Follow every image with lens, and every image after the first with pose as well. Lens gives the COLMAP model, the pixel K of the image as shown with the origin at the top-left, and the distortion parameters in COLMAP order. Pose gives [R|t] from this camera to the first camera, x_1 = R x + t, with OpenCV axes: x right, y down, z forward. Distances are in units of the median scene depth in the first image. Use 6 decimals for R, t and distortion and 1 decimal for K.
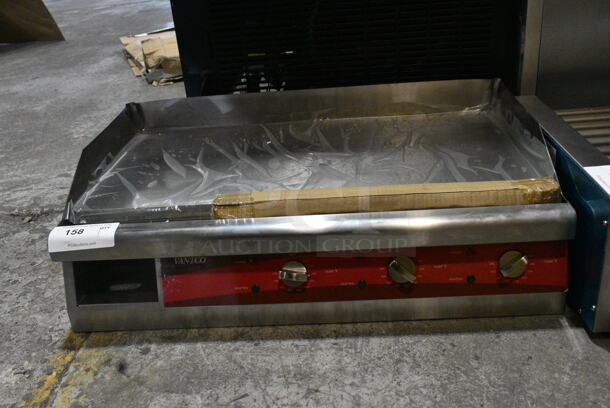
lens RADIAL K [[585.1, 0, 307.2], [0, 585.1, 209.7], [0, 0, 1]] dist [-0.021869, 0.000000]
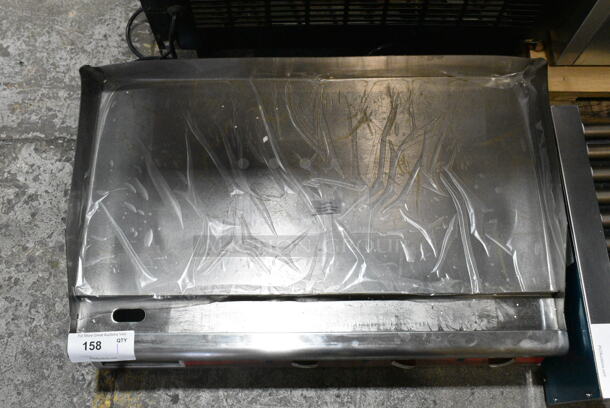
lens RADIAL K [[585.1, 0, 303.9], [0, 585.1, 206.6], [0, 0, 1]] dist [-0.021869, 0.000000]
pose [[0.996156, -0.019295, 0.085443, -0.113457], [-0.043369, 0.738842, 0.672482, -0.839425], [-0.076104, -0.673603, 0.735165, 0.385952]]
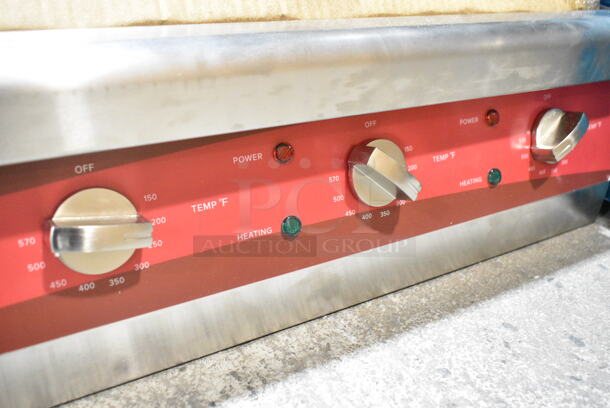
lens RADIAL K [[585.1, 0, 304.5], [0, 585.1, 203.3], [0, 0, 1]] dist [-0.021869, 0.000000]
pose [[0.821991, -0.137969, 0.552536, -0.099686], [0.123234, 0.990315, 0.063953, 0.090060], [-0.556008, 0.015523, 0.831032, 0.692983]]
